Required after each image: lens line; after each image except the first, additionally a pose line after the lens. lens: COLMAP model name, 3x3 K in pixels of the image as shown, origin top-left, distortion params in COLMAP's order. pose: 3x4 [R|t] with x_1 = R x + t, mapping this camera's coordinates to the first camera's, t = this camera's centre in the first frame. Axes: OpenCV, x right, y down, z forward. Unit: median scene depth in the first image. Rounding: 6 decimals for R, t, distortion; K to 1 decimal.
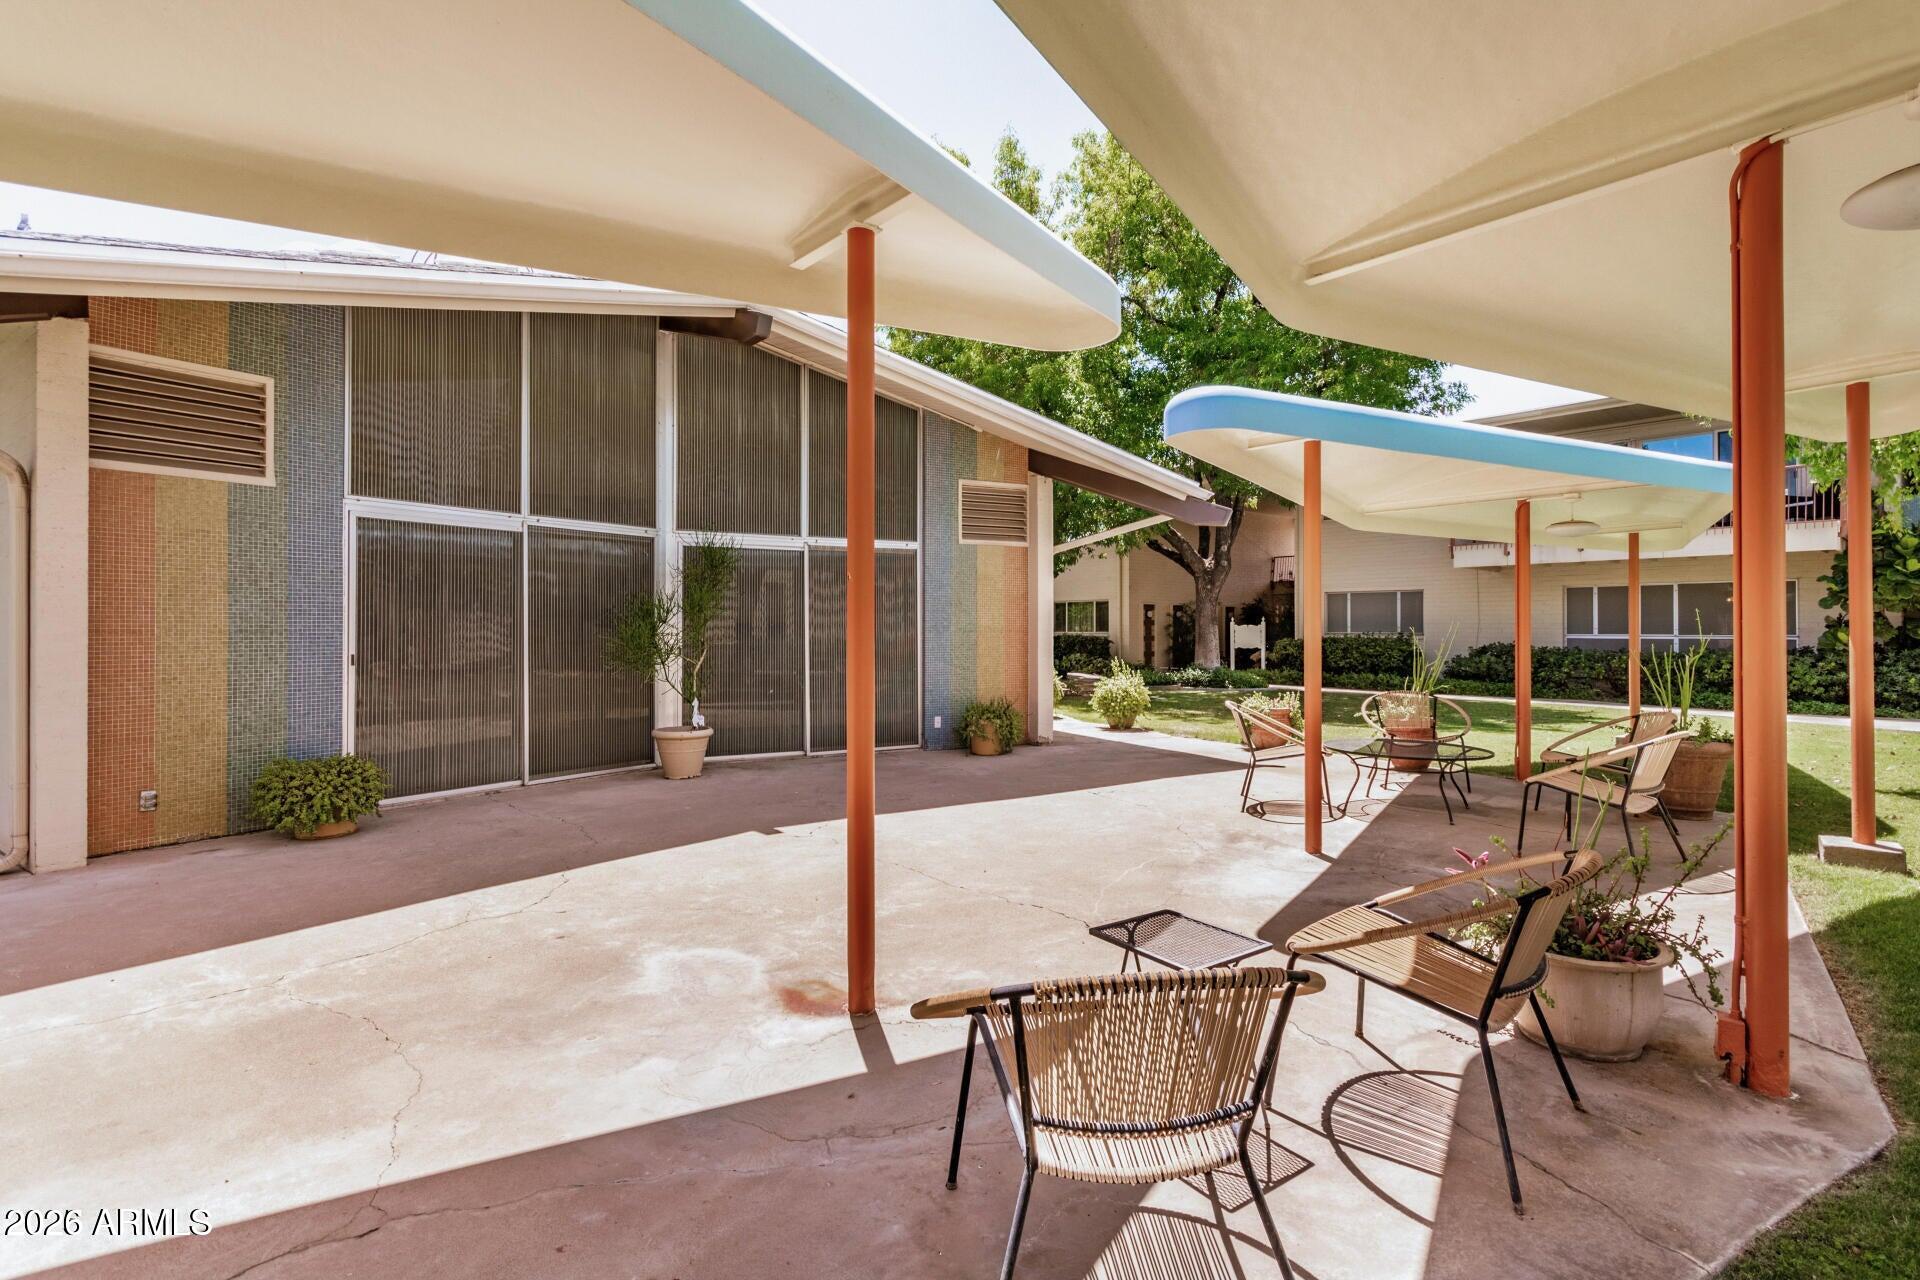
lens RADIAL K [[887.8, 0, 963.3], [0, 887.8, 632.2], [0, 0, 1]] dist [0.002763, 0.000203]
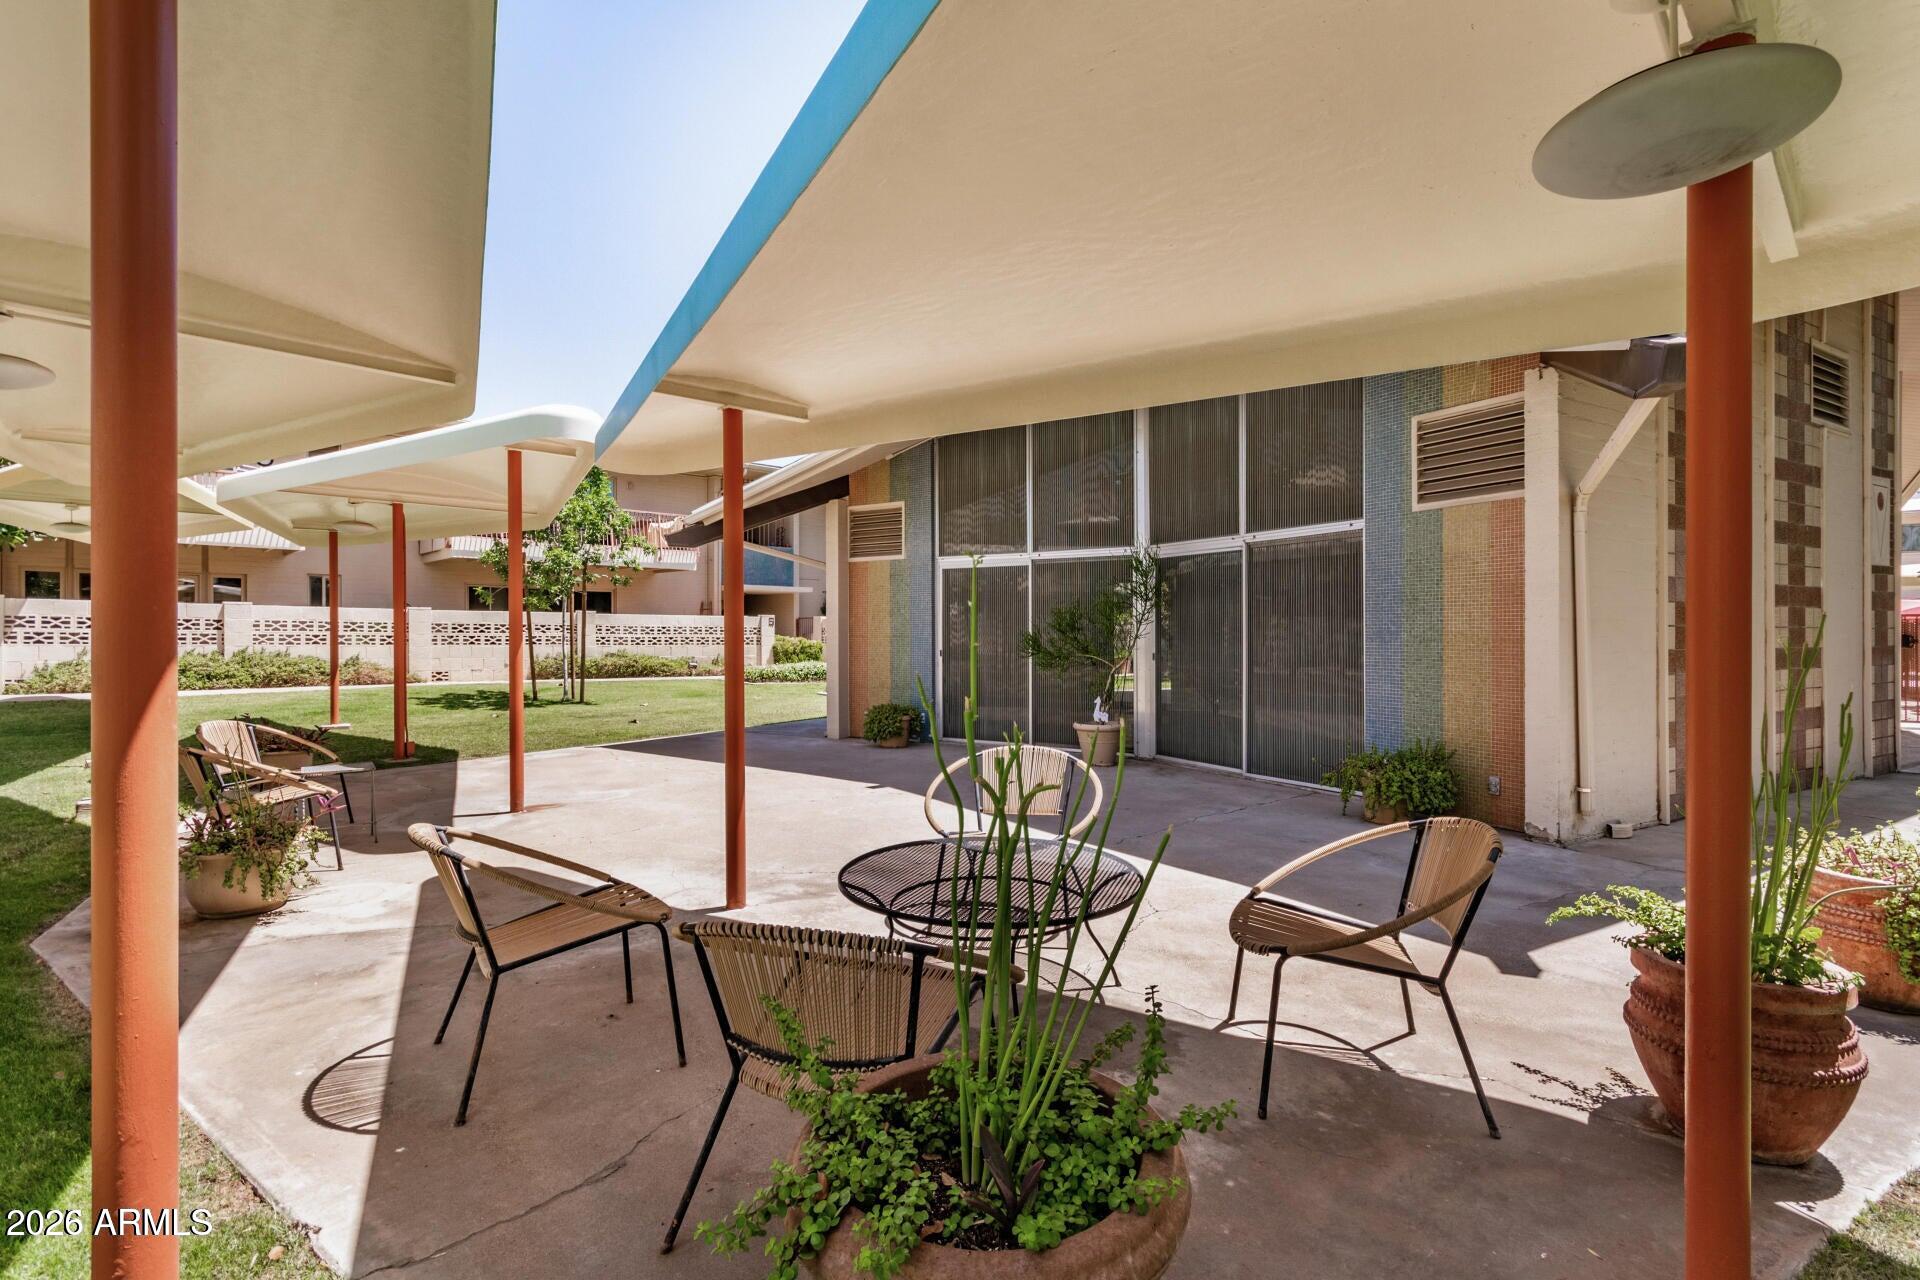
lens RADIAL K [[887.8, 0, 963.4], [0, 887.8, 633.6], [0, 0, 1]] dist [0.002763, 0.000203]
pose [[0.050646, 0.005848, -0.998700, 0.711005], [0.001526, 0.999981, 0.005933, -0.011351], [0.998715, -0.001824, 0.050637, 0.665824]]
